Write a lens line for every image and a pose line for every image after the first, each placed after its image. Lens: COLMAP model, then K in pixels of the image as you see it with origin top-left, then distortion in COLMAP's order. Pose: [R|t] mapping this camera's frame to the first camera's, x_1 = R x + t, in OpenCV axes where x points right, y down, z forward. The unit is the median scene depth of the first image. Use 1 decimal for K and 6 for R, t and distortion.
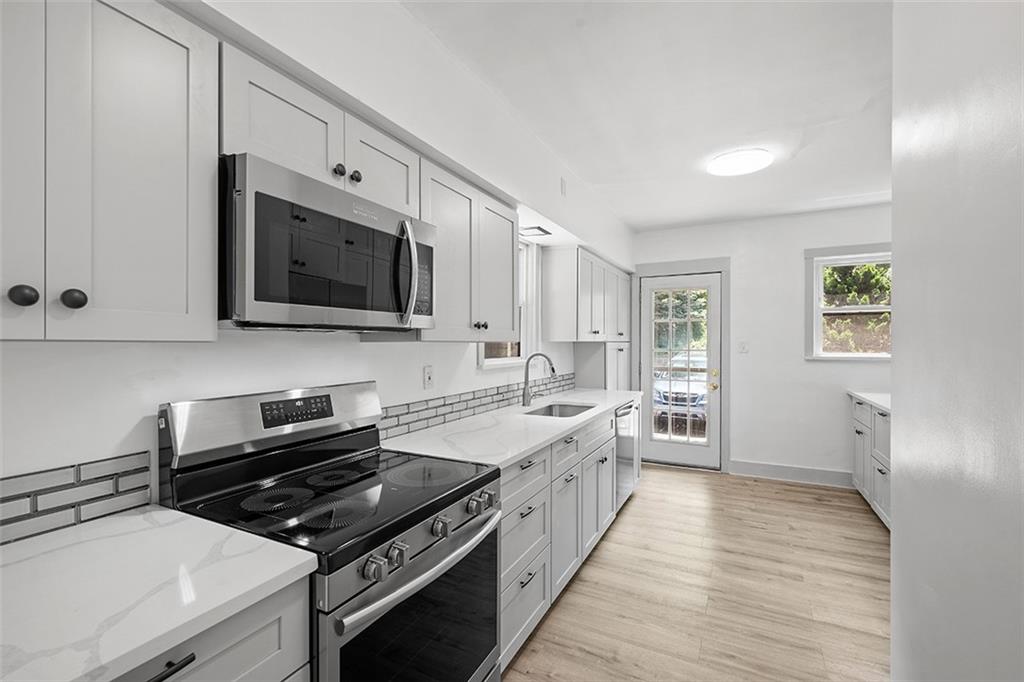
lens RADIAL K [[449.7, 0, 511.2], [0, 449.7, 345.3], [0, 0, 1]] dist [-0.003128, -0.000722]
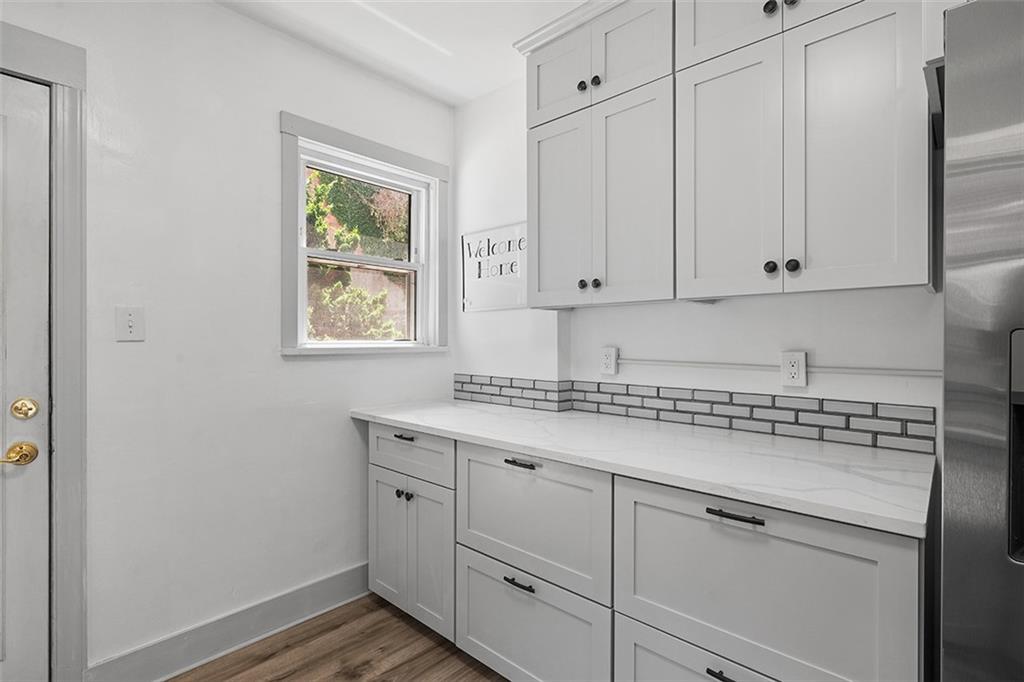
lens RADIAL K [[509.9, 0, 541.4], [0, 509.9, 342.1], [0, 0, 1]] dist [0.005026, -0.000251]
pose [[0.264835, -0.006083, 0.964275, 0.292333], [0.001032, 0.999981, 0.006025, 0.020037], [-0.964293, -0.000600, 0.264836, 0.788882]]
